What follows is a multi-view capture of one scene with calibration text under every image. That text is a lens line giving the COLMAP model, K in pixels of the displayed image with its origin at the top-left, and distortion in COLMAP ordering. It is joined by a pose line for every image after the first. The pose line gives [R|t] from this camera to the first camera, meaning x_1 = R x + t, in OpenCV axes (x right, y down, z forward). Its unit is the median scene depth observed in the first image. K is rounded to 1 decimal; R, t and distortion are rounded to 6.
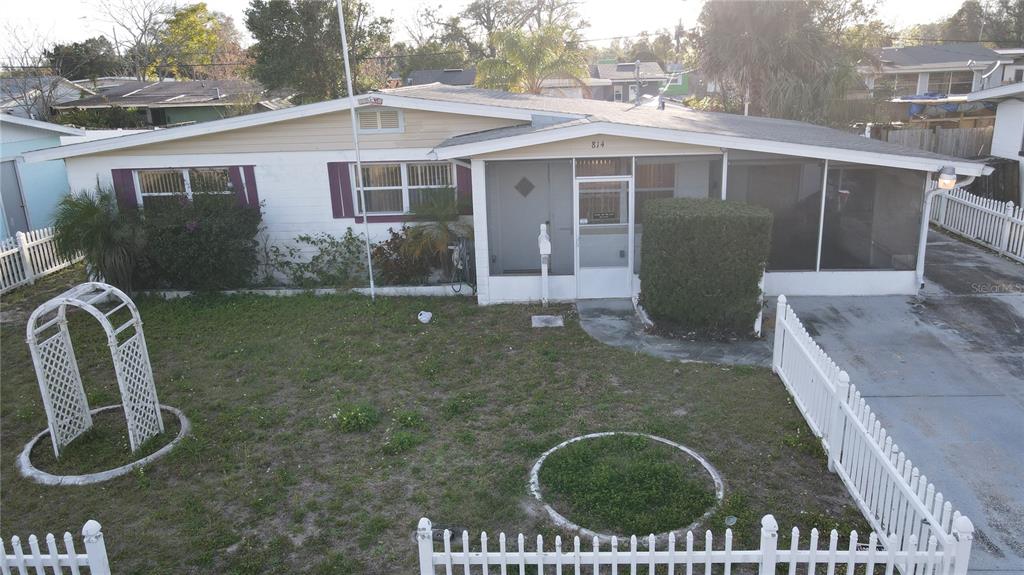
lens RADIAL K [[754.4, 0, 512.5], [0, 754.4, 287.8], [0, 0, 1]] dist [0.001295, 0.026115]
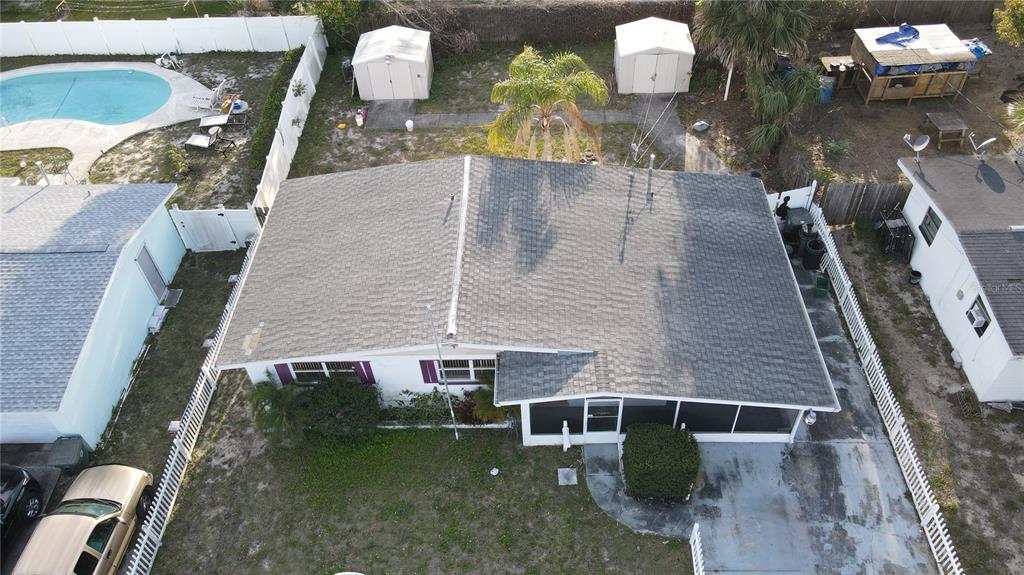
lens RADIAL K [[754.4, 0, 511.6], [0, 754.4, 284.1], [0, 0, 1]] dist [0.001295, 0.026115]
pose [[0.999415, -0.029447, 0.017375, -0.093741], [0.016543, 0.861201, 0.507995, -1.163359], [-0.029922, -0.507411, 0.861185, -0.235433]]
